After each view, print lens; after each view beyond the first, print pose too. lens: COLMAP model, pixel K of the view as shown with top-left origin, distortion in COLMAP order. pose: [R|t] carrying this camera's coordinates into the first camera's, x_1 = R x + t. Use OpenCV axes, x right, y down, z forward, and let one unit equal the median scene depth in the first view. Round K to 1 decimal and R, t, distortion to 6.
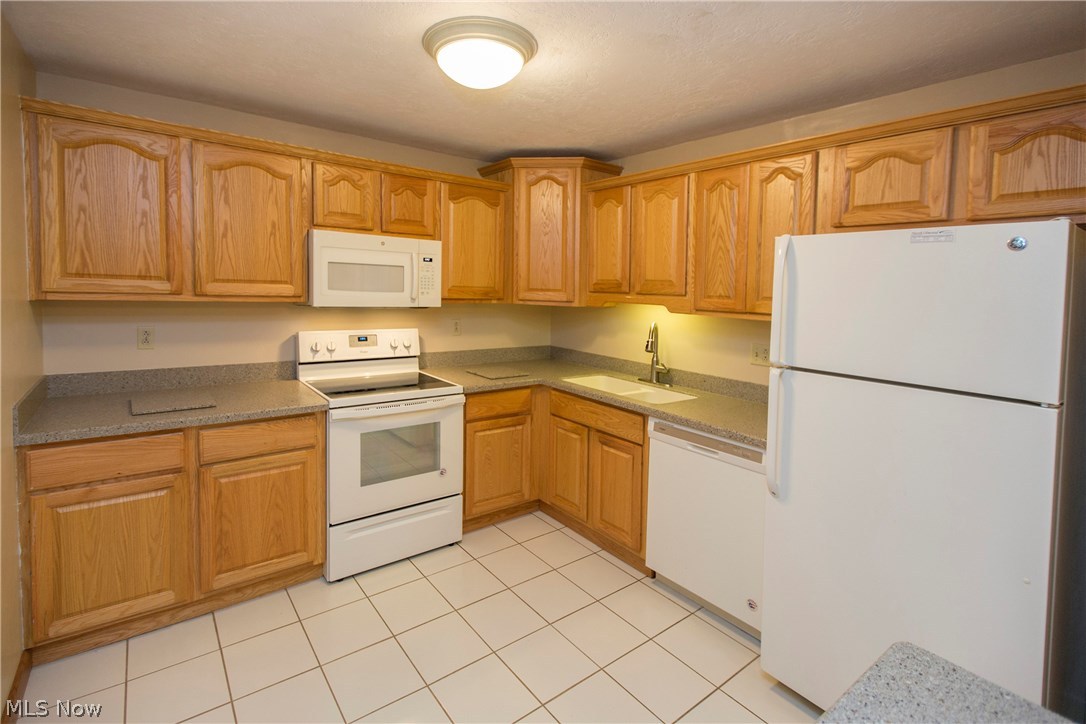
lens RADIAL K [[508.9, 0, 542.9], [0, 508.9, 289.9], [0, 0, 1]] dist [-0.000327, -0.001313]
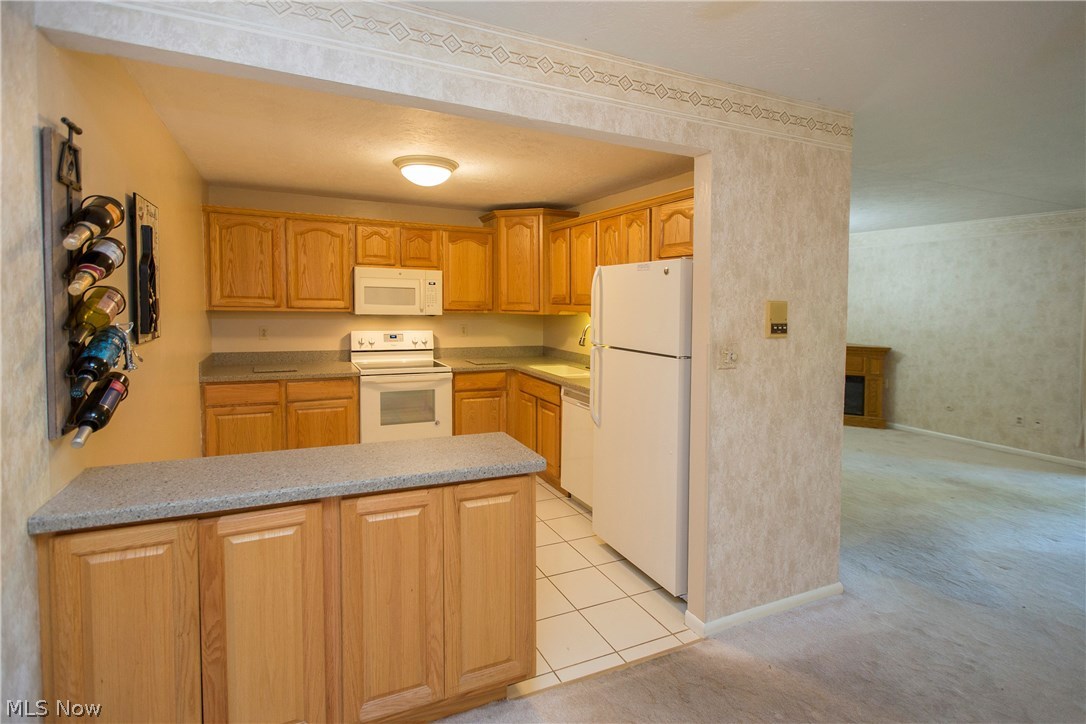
lens RADIAL K [[495.9, 0, 541.9], [0, 495.9, 295.2], [0, 0, 1]] dist [0.001639, -0.000222]
pose [[0.982982, -0.016849, -0.182927, 0.383840], [0.012425, 0.999603, -0.025306, 0.017410], [0.183281, 0.022603, 0.982801, -0.404497]]
